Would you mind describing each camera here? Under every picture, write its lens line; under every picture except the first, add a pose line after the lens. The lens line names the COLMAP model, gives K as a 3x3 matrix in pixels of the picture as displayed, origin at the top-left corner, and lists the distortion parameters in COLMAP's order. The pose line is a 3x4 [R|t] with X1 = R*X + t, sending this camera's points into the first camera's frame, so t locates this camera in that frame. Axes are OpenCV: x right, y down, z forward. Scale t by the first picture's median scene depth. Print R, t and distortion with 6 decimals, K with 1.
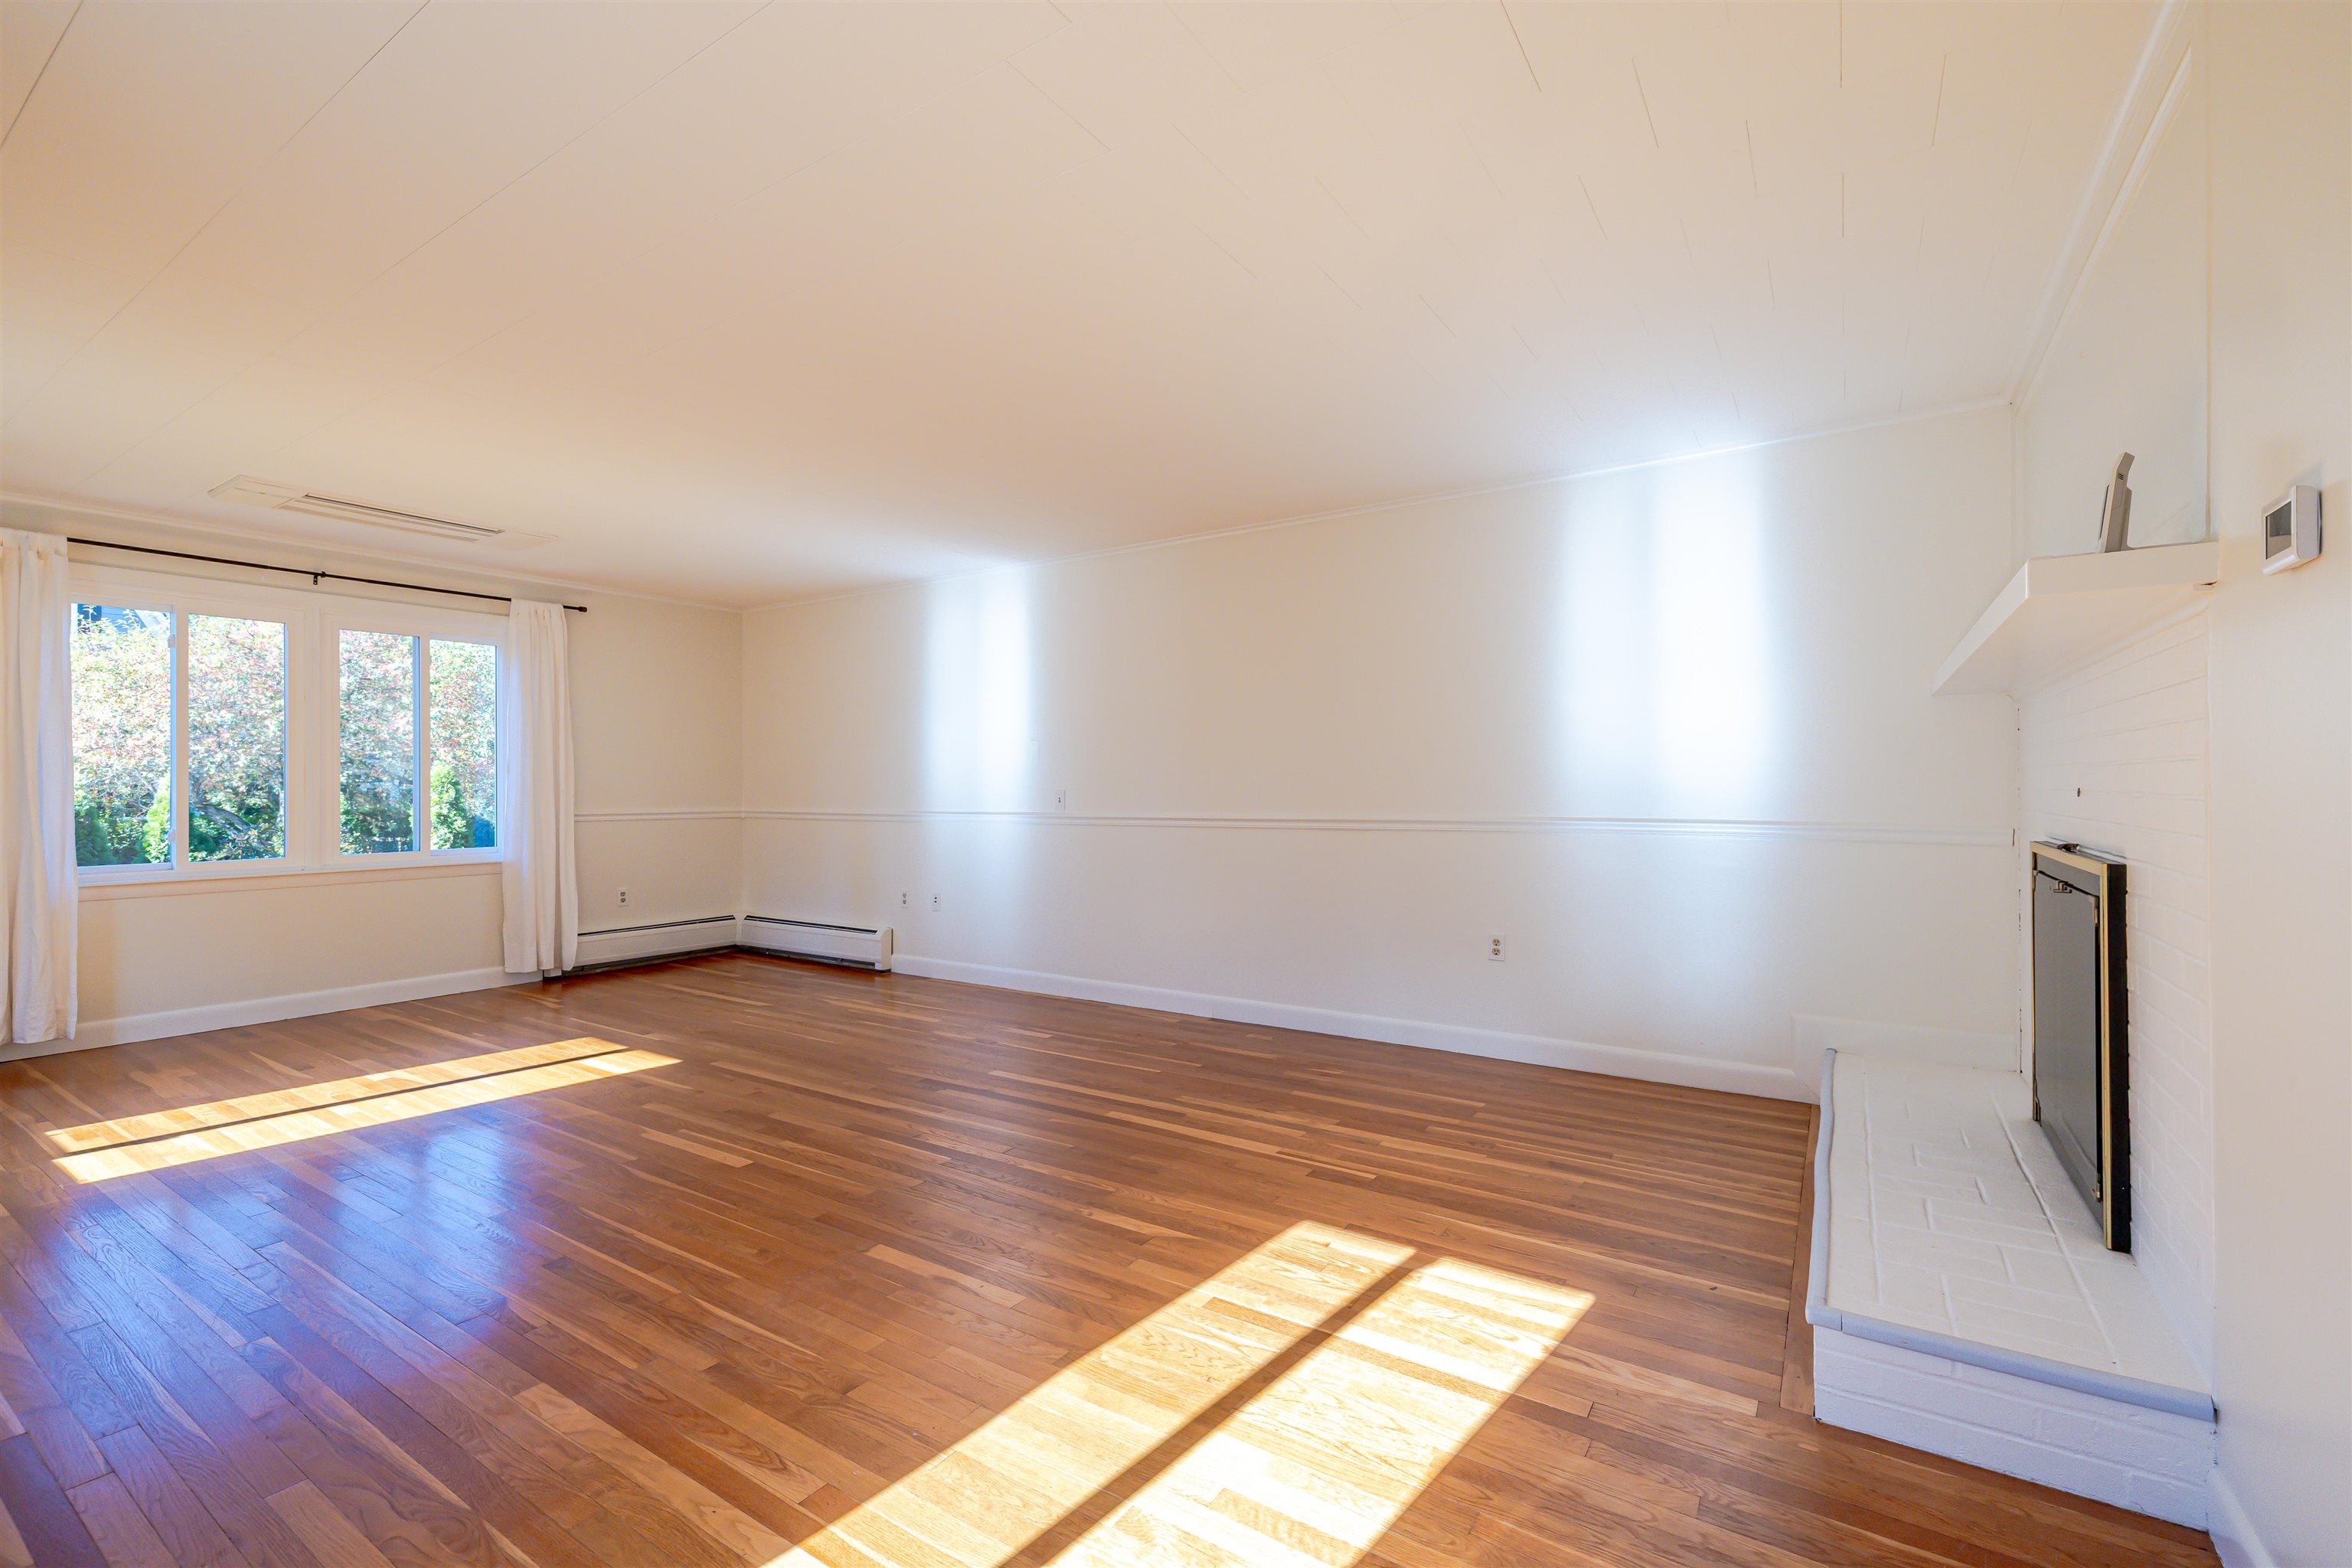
lens RADIAL K [[1017.3, 0, 1176.5], [0, 1017.3, 793.9], [0, 0, 1]] dist [-0.003046, -0.000259]
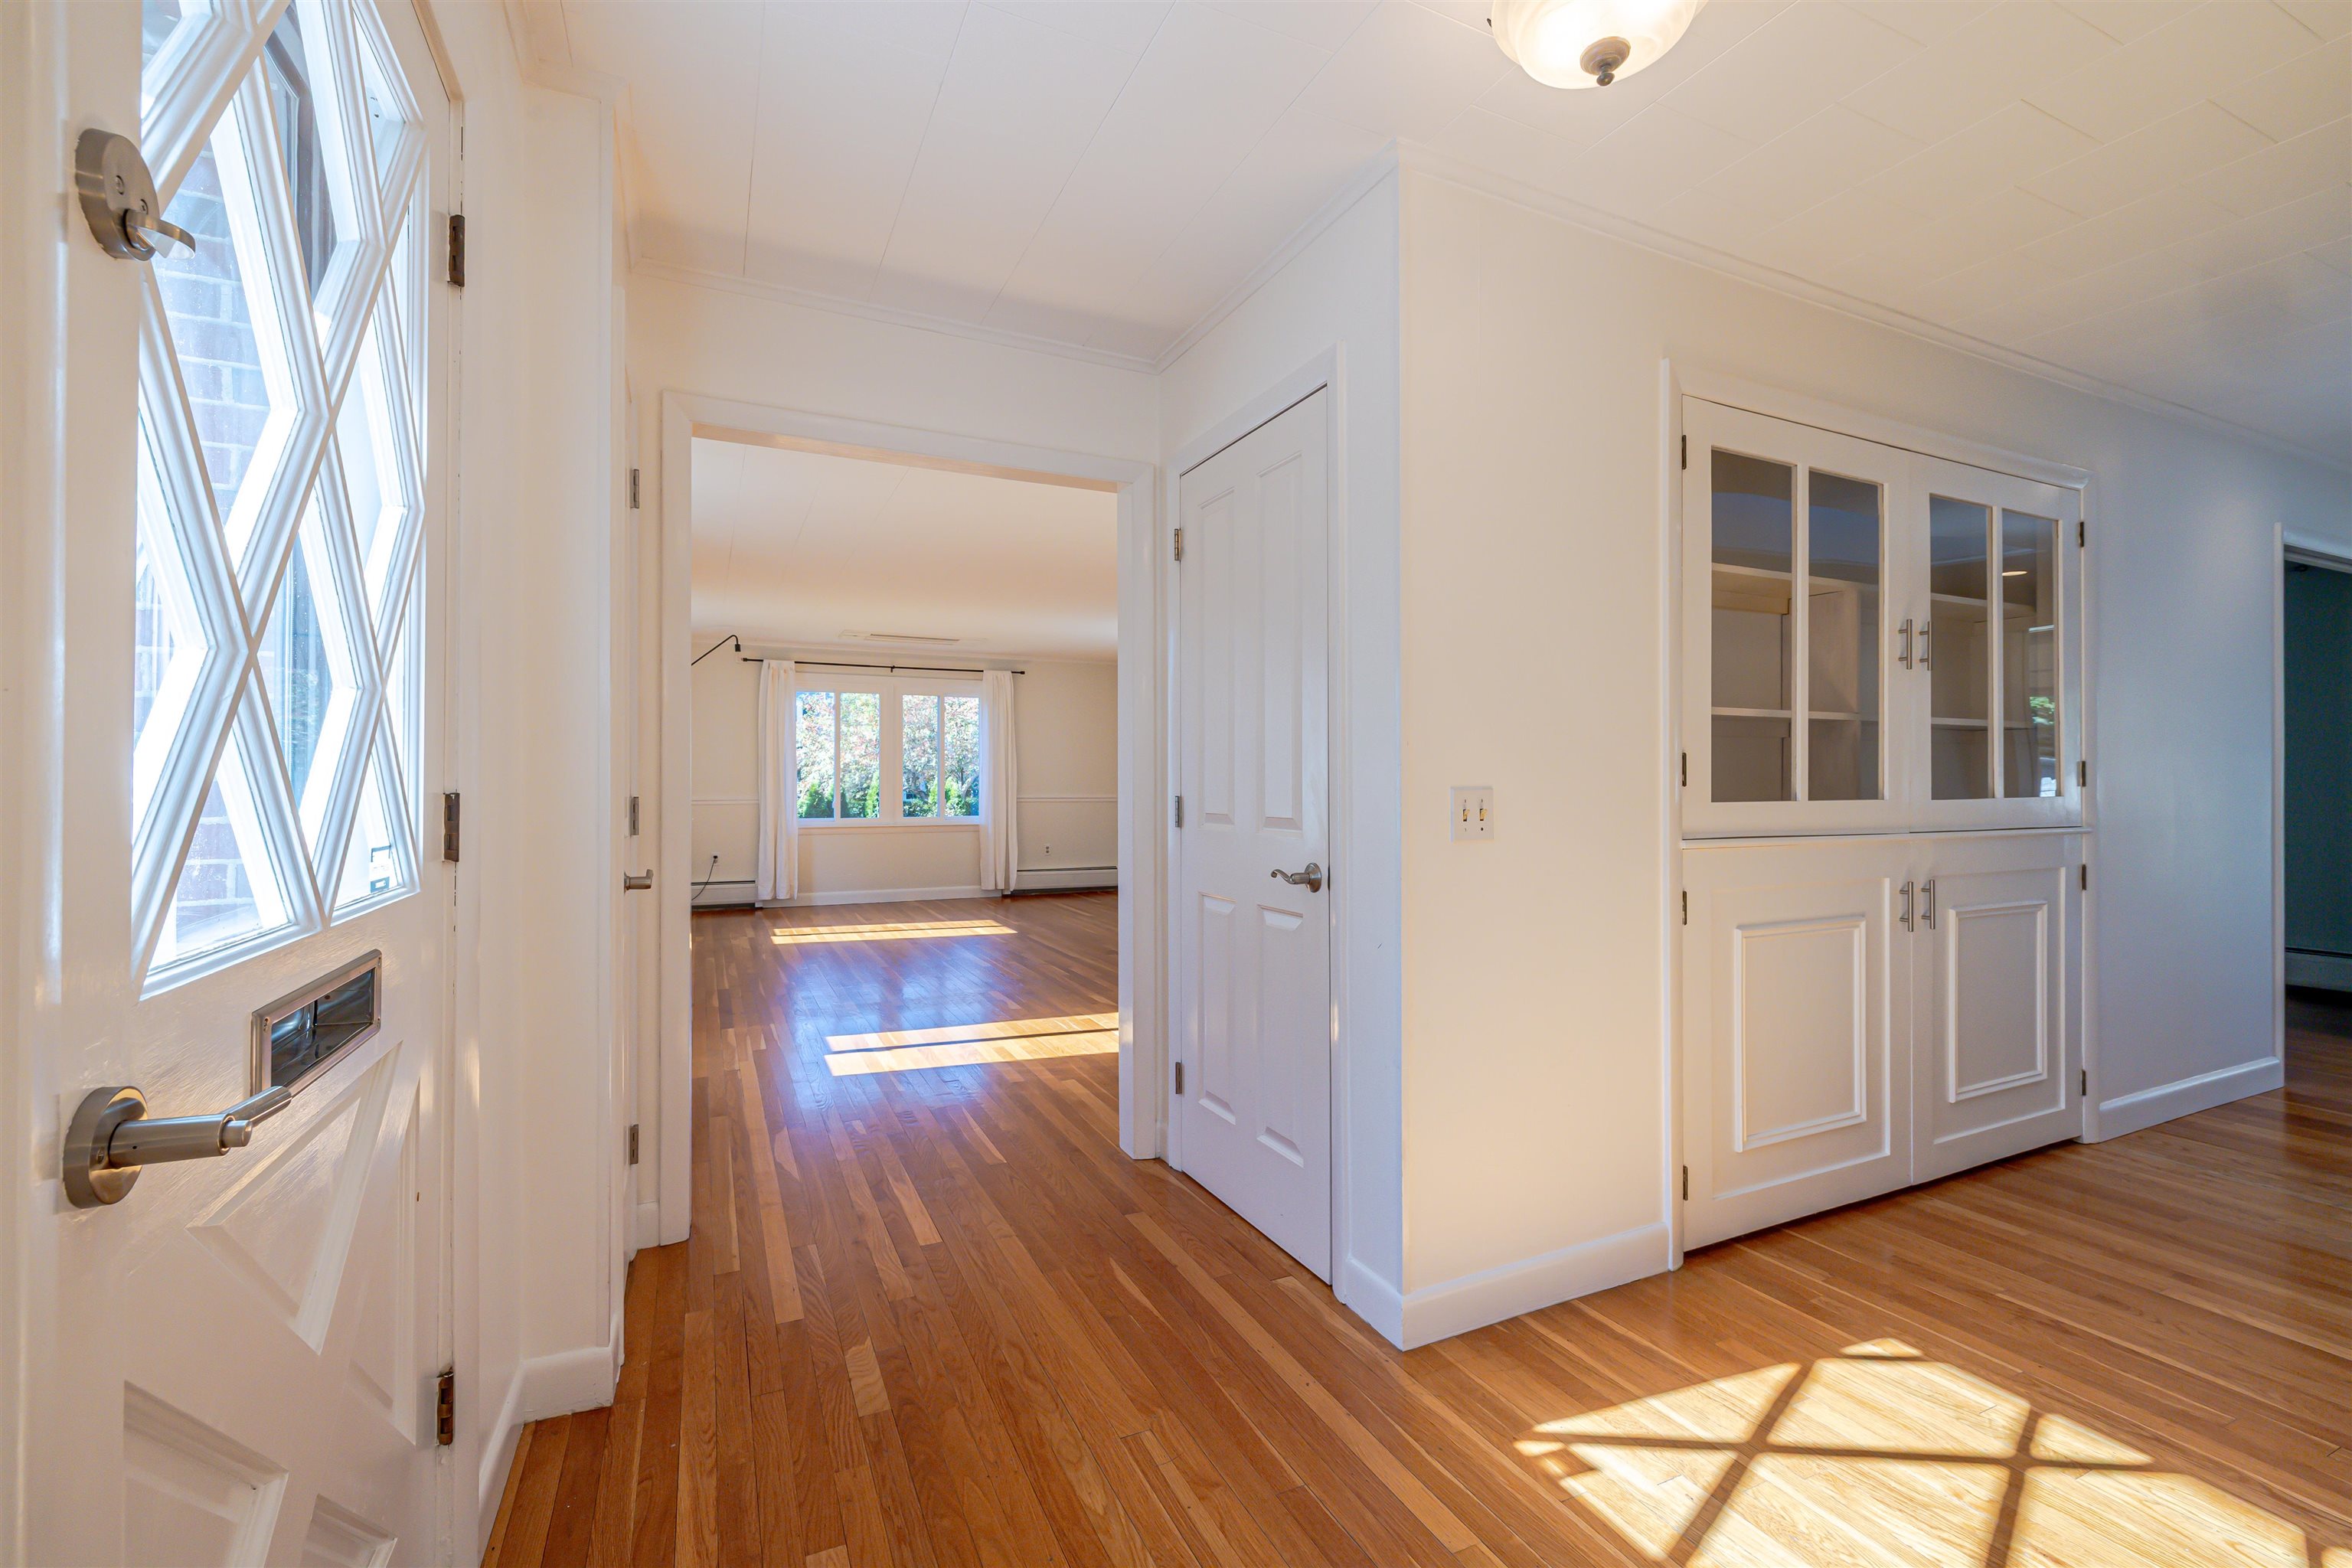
lens RADIAL K [[1017.3, 0, 1171.9], [0, 1017.3, 782.4], [0, 0, 1]] dist [-0.003046, -0.000259]
pose [[0.855691, 0.006455, -0.517446, 0.494063], [-0.011159, 0.999920, -0.005978, 0.003261], [0.517366, 0.010890, 0.855695, -0.295066]]
